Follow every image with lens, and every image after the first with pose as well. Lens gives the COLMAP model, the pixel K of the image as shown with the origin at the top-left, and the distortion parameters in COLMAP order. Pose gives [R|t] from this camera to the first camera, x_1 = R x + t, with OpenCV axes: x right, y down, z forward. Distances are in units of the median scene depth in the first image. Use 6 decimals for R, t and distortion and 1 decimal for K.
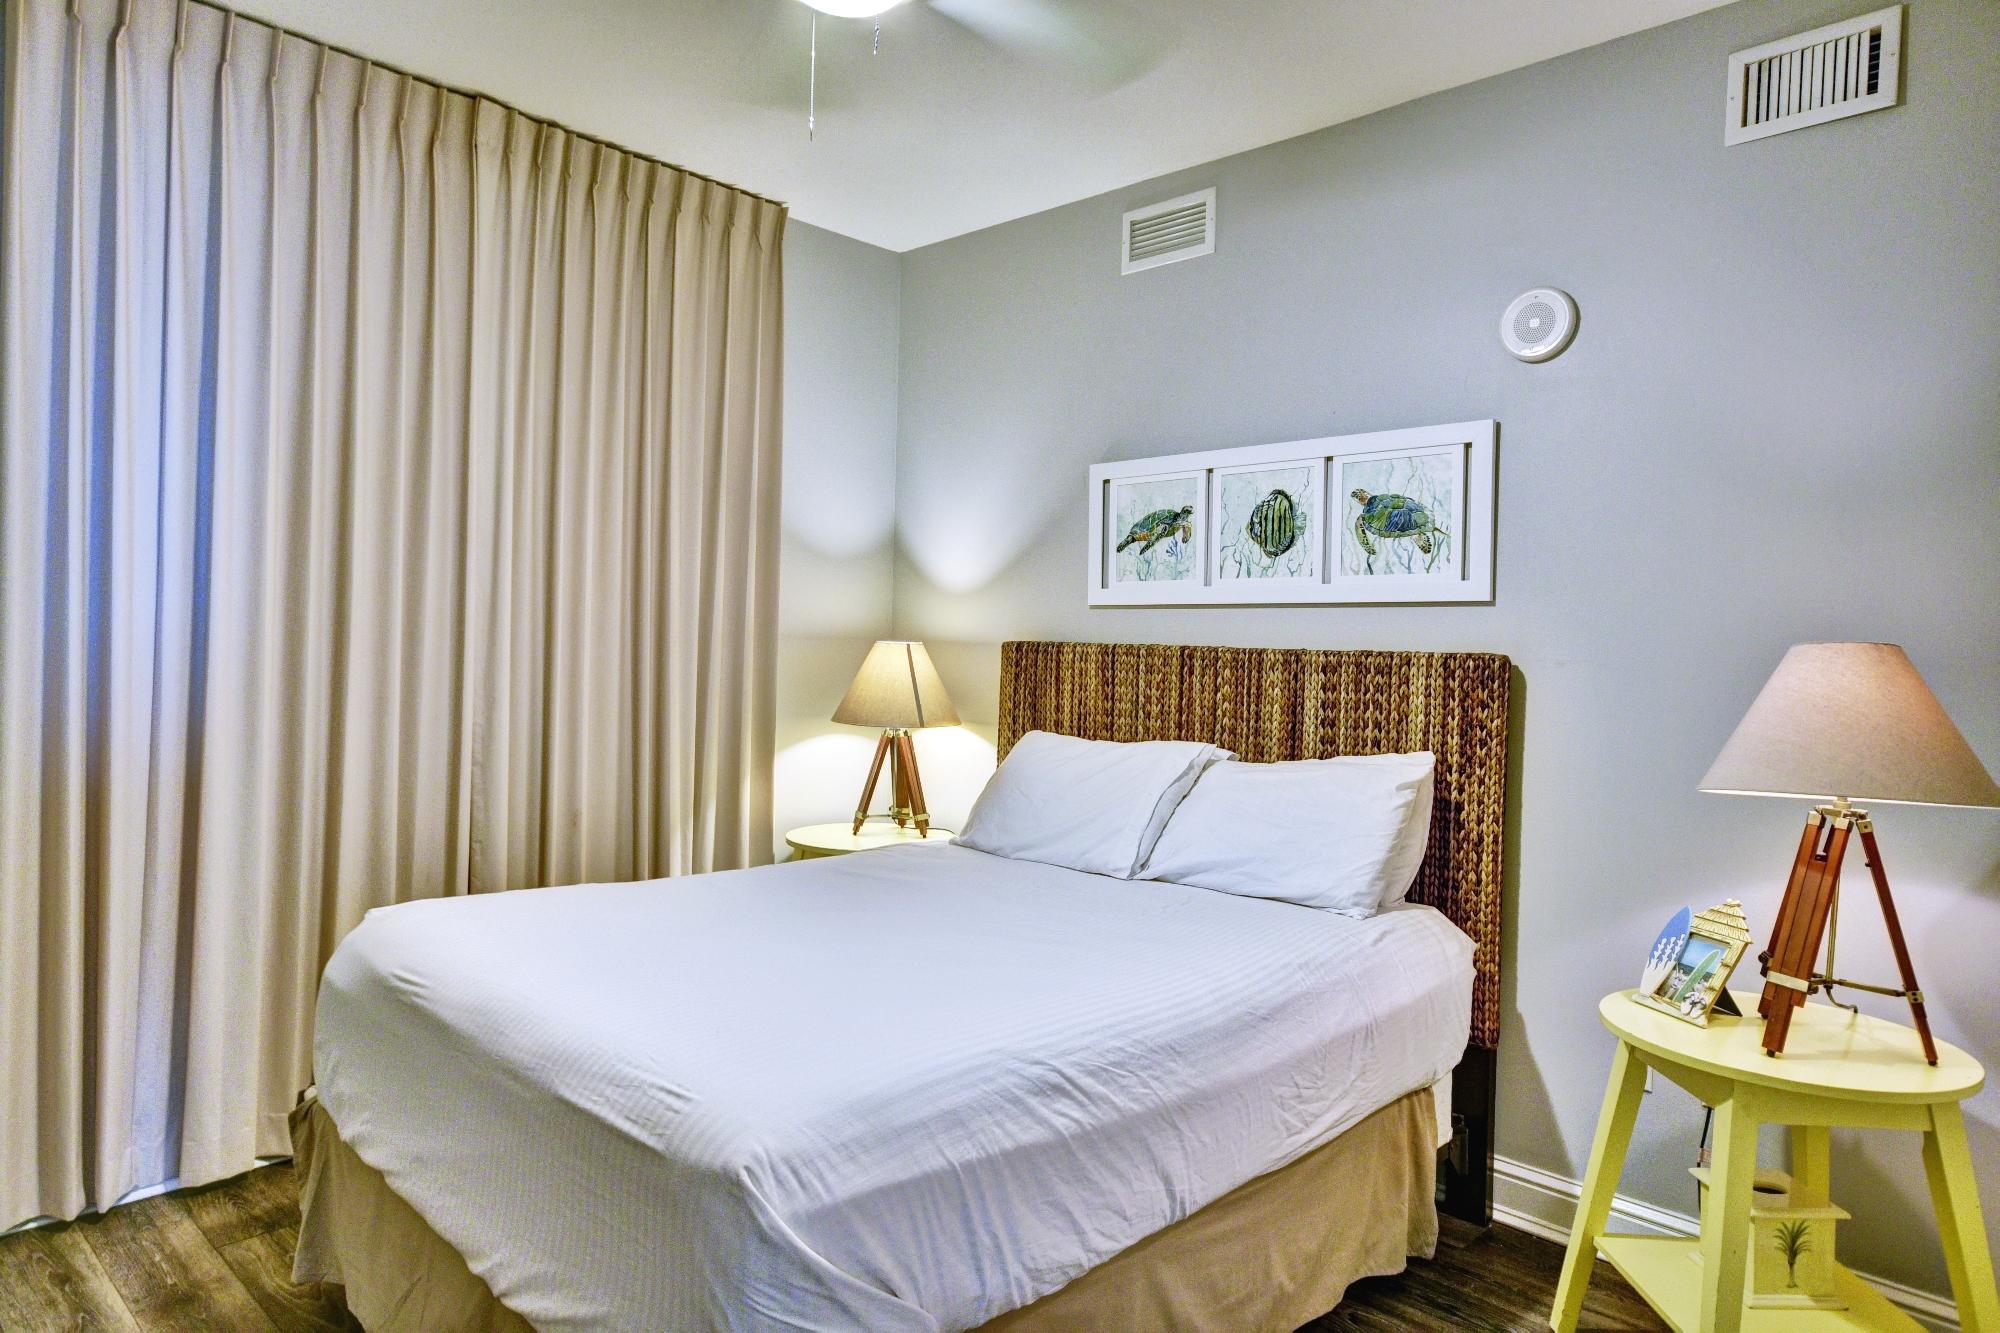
lens RADIAL K [[1217.9, 0, 1004.5], [0, 1217.9, 664.9], [0, 0, 1]] dist [0.005920, 0.018360]
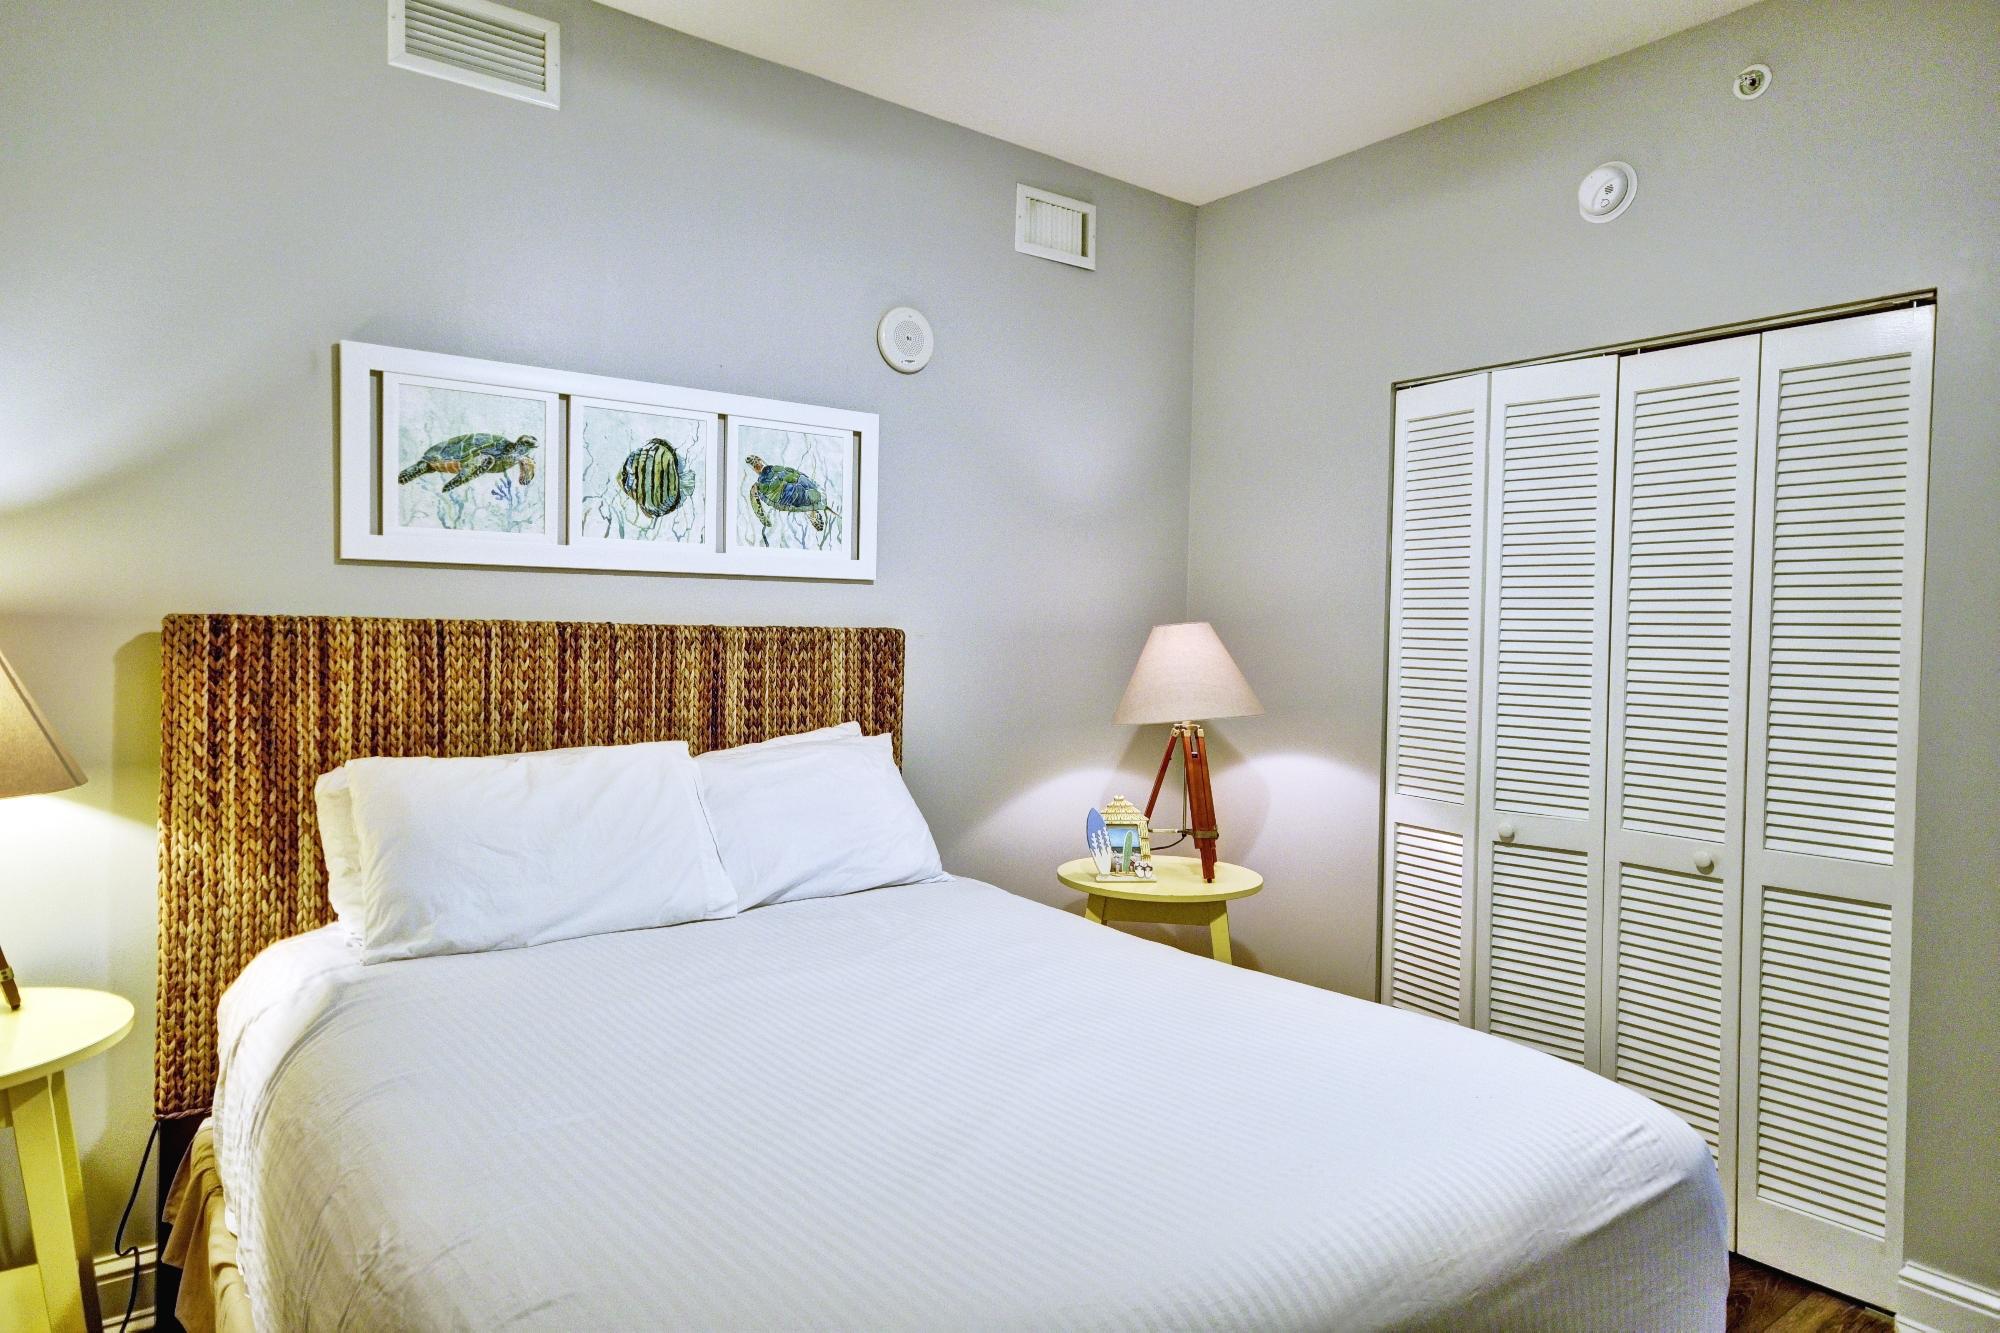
lens RADIAL K [[1217.9, 0, 1004.9], [0, 1217.9, 665.1], [0, 0, 1]] dist [0.005920, 0.018360]
pose [[0.154427, -0.051161, 0.986679, -0.603519], [0.003709, 0.998681, 0.051203, -0.028360], [-0.987997, -0.004248, 0.154413, 0.638971]]
